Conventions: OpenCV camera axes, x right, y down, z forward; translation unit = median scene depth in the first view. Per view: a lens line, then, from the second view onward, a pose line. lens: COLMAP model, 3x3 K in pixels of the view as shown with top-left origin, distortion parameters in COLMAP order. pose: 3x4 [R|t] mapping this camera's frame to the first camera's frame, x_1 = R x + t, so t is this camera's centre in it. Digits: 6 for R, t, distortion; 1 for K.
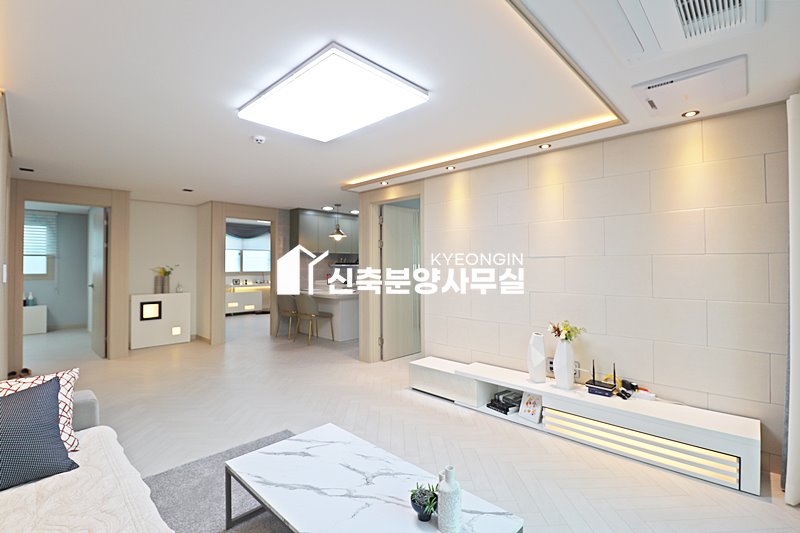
lens RADIAL K [[370.6, 0, 398.2], [0, 370.6, 259.0], [0, 0, 1]] dist [0.014424, -0.020504]
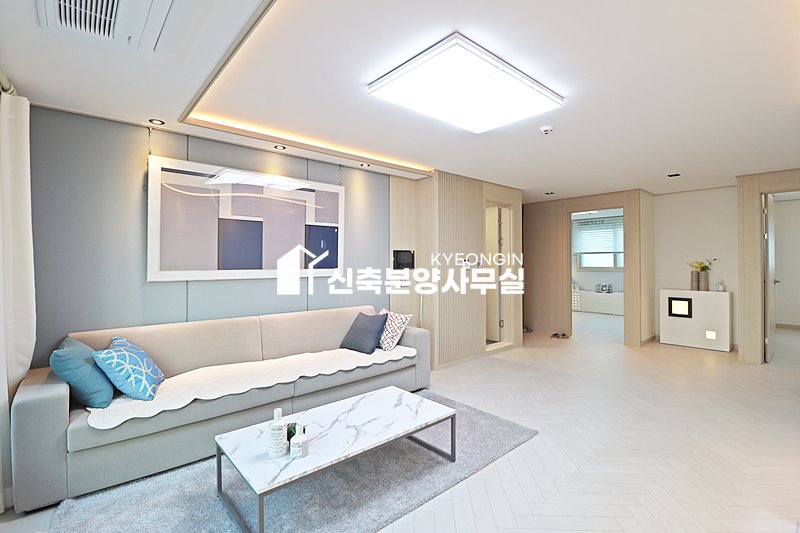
lens RADIAL K [[372.2, 0, 400.2], [0, 372.2, 258.6], [0, 0, 1]] dist [0.014368, -0.020513]
pose [[-0.080261, -0.007995, -0.996742, 0.396450], [0.018527, 0.999783, -0.009511, 0.012790], [0.996602, -0.019230, -0.080096, 0.429683]]
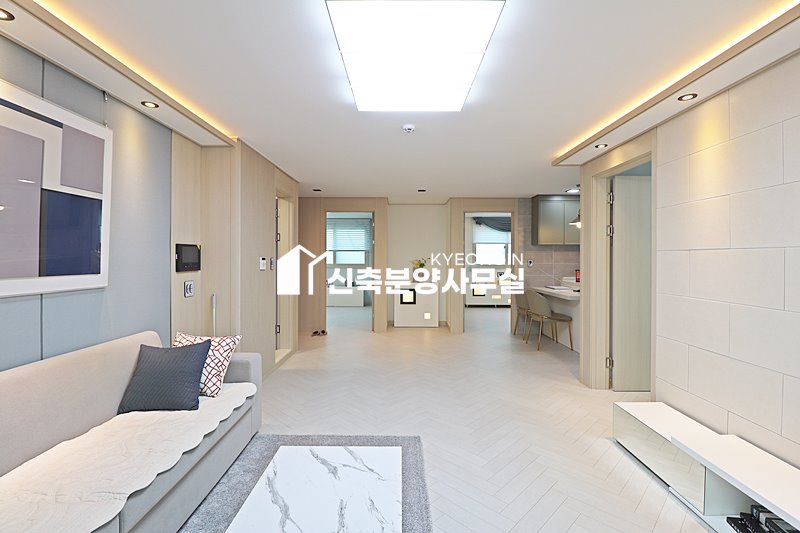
lens RADIAL K [[368.7, 0, 399.9], [0, 368.7, 258.9], [0, 0, 1]] dist [-0.000033, -0.011809]
pose [[0.694509, 0.006810, -0.719452, 0.188273], [0.006032, 0.999865, 0.015287, 0.001818], [0.719459, -0.014957, 0.694374, 0.194917]]
